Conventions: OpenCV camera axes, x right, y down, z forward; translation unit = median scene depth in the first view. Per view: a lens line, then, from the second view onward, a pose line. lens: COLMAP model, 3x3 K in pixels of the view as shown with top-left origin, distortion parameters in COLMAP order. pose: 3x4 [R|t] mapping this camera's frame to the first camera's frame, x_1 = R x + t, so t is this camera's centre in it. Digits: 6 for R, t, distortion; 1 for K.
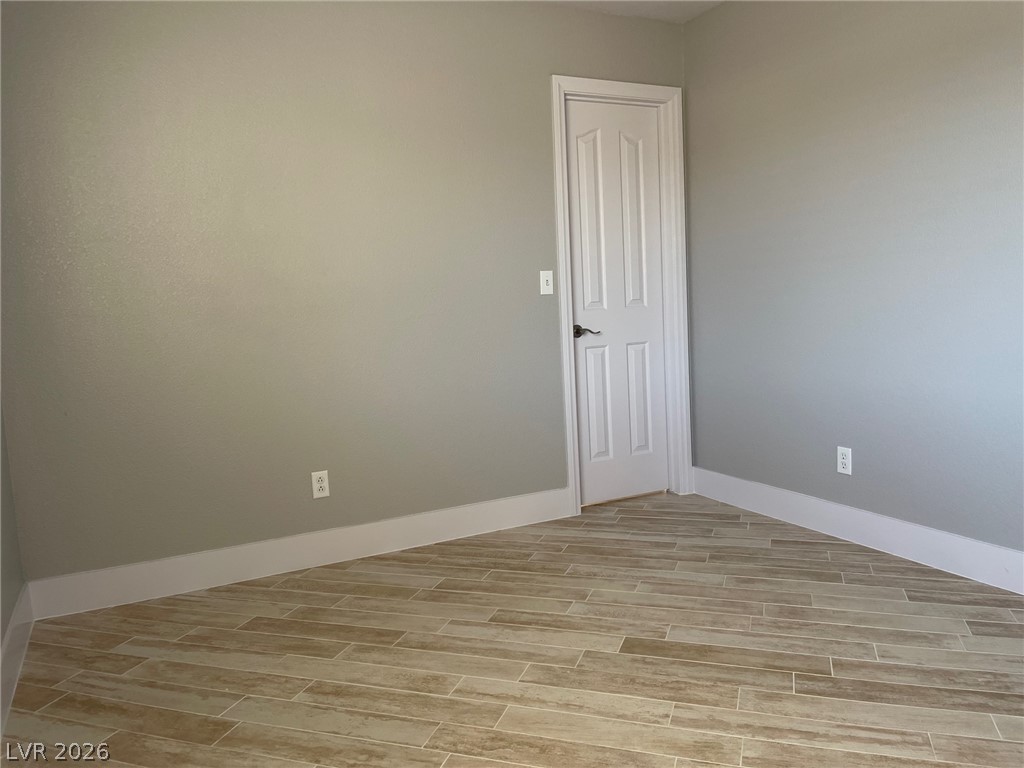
lens RADIAL K [[769.9, 0, 512.0], [0, 769.9, 384.0], [0, 0, 1]] dist [0.089749, -0.114936]
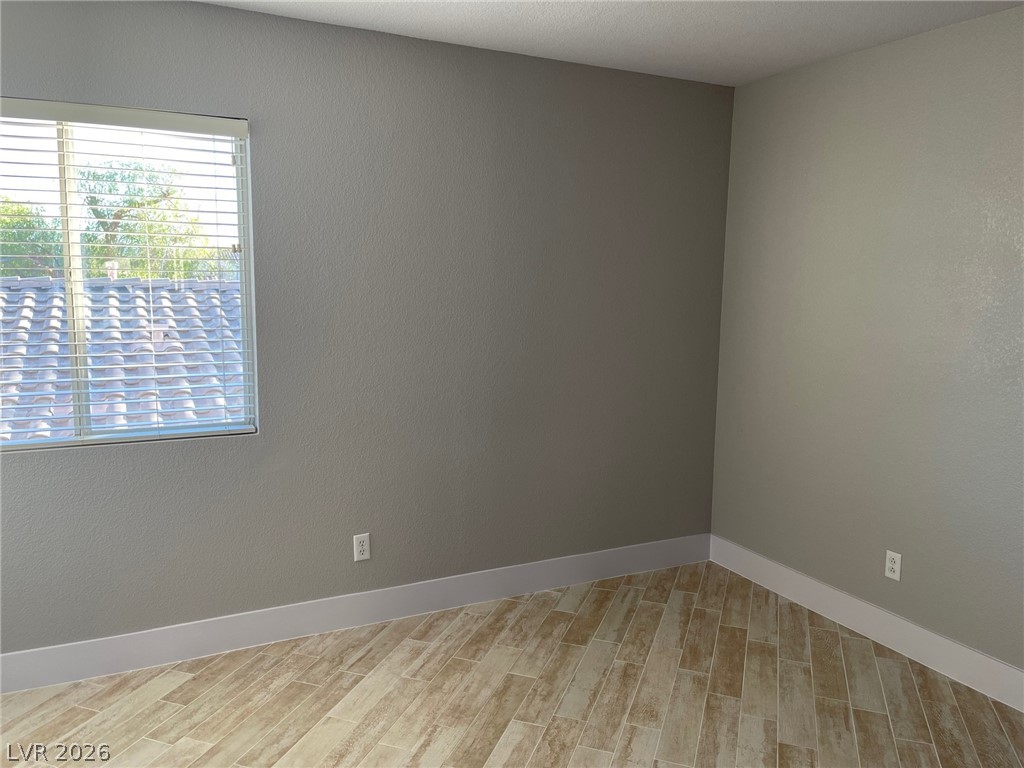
lens RADIAL K [[769.9, 0, 512.0], [0, 769.9, 384.0], [0, 0, 1]] dist [0.089749, -0.114936]
pose [[-0.002368, 0.179879, -0.983686, 0.885546], [-0.117992, 0.976767, 0.178898, -0.276130], [0.993012, 0.116491, 0.018911, 0.628630]]
